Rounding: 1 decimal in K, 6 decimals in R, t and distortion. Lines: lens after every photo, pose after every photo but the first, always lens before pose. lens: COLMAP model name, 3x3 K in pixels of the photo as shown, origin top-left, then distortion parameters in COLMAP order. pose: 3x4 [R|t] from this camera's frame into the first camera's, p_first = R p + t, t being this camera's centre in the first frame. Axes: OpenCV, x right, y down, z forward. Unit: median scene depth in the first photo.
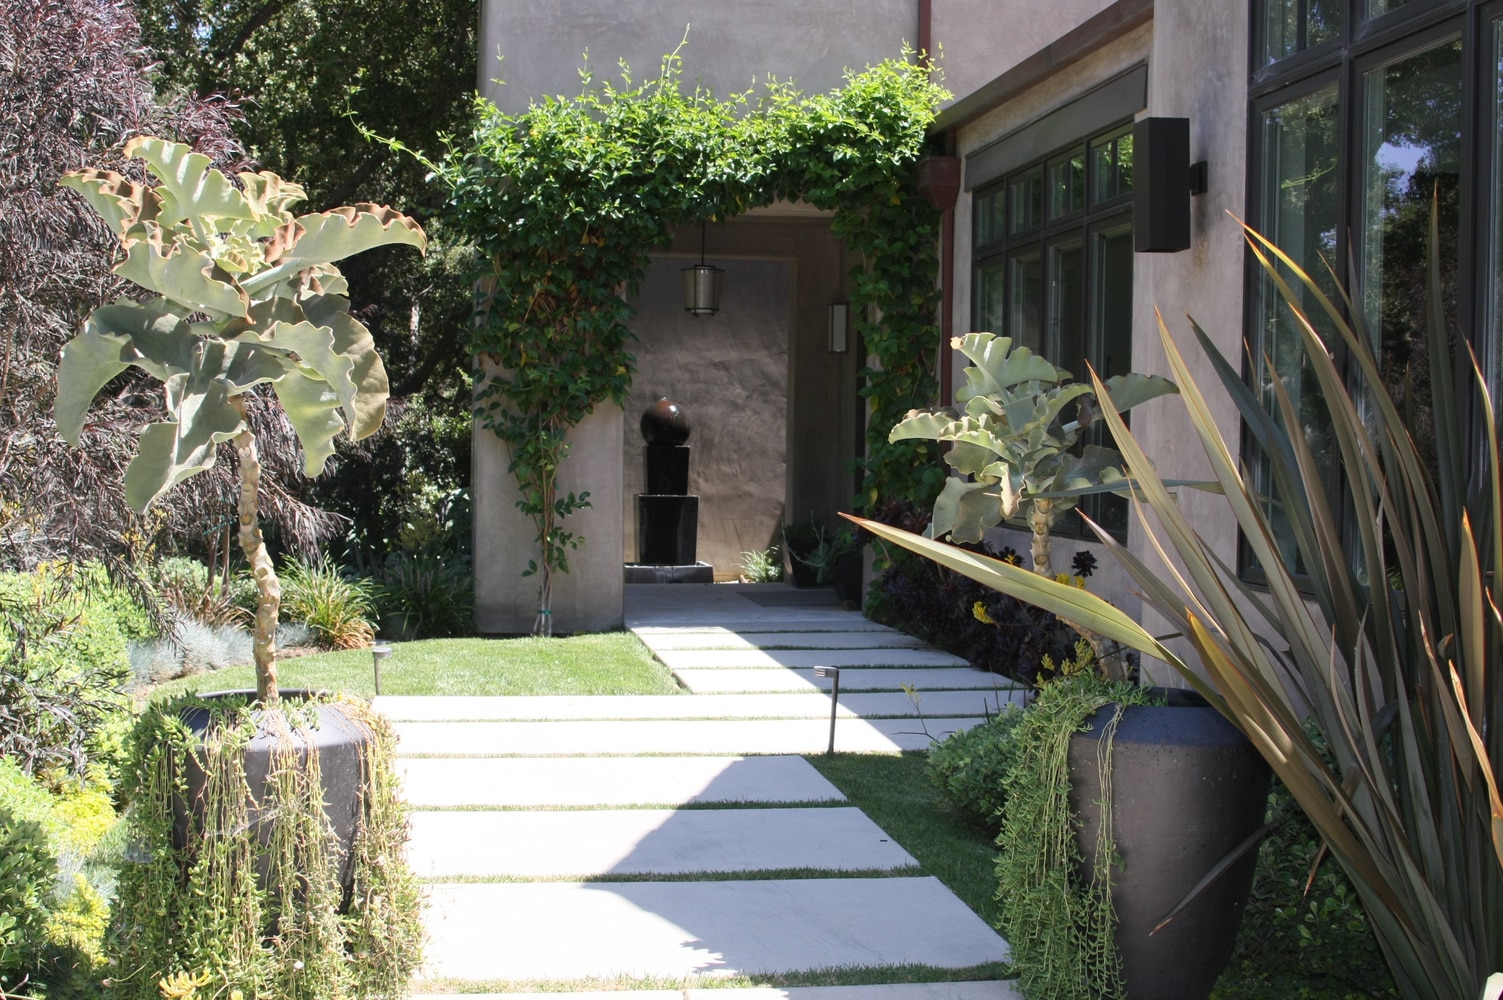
lens RADIAL K [[1955.9, 0, 751.5], [0, 1955.9, 500.0], [0, 0, 1]] dist [-0.094059, 0.025224]
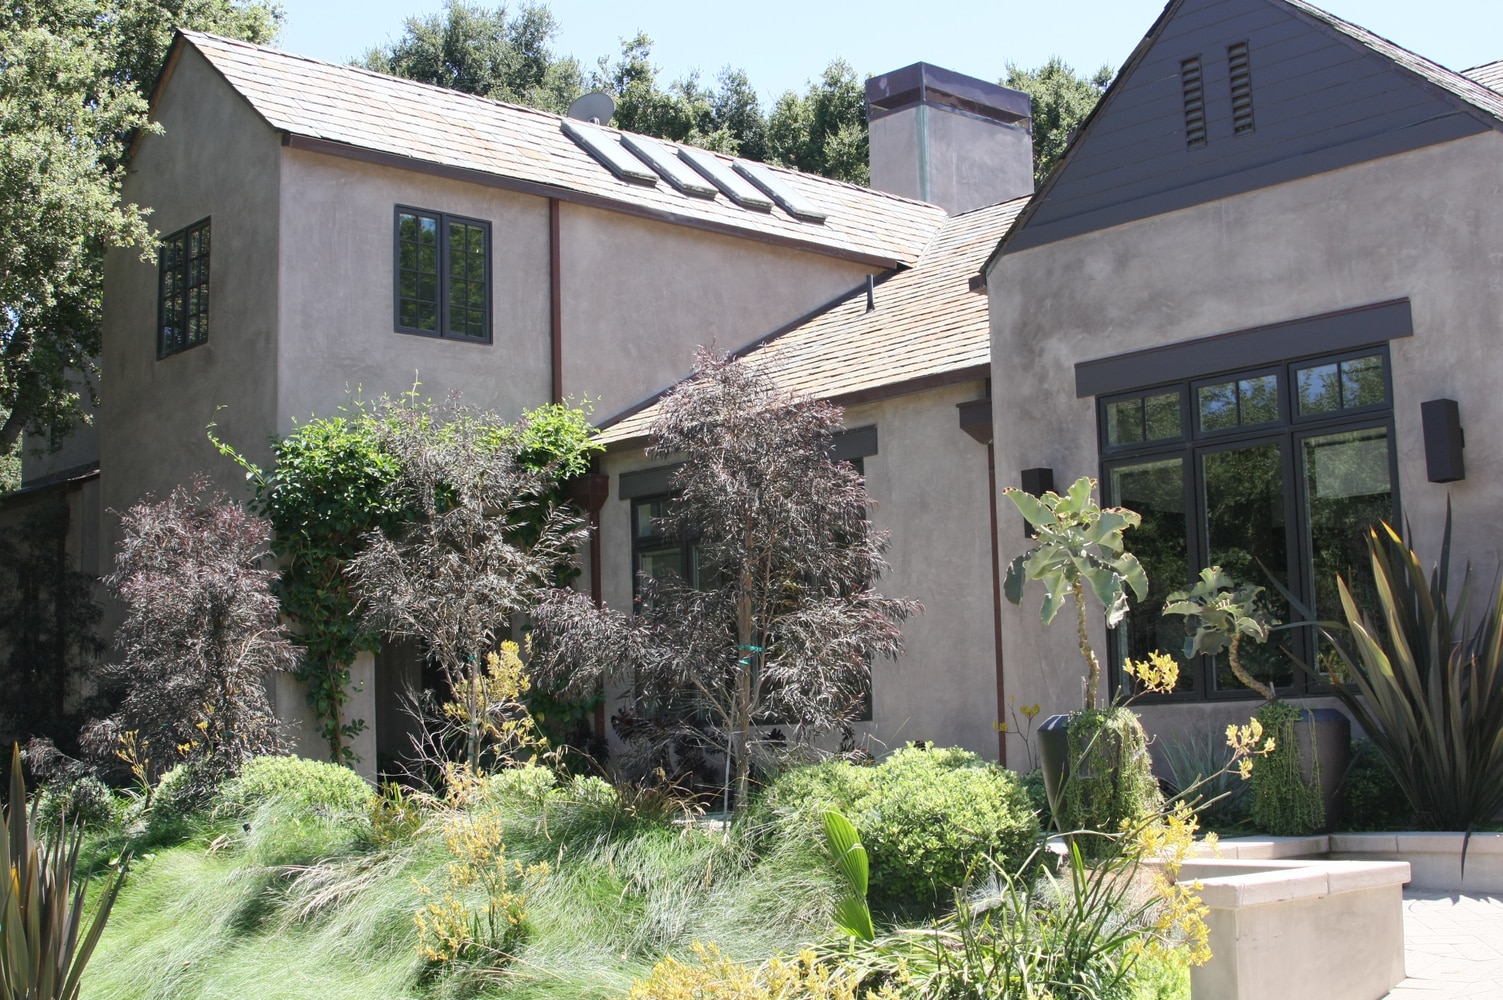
lens RADIAL K [[1955.9, 0, 751.5], [0, 1955.9, 500.0], [0, 0, 1]] dist [-0.094059, 0.025224]
pose [[0.832668, 0.029347, 0.552994, -0.597618], [0.057571, 0.988596, -0.139152, 0.047722], [-0.550772, 0.147704, 0.821483, -0.233636]]
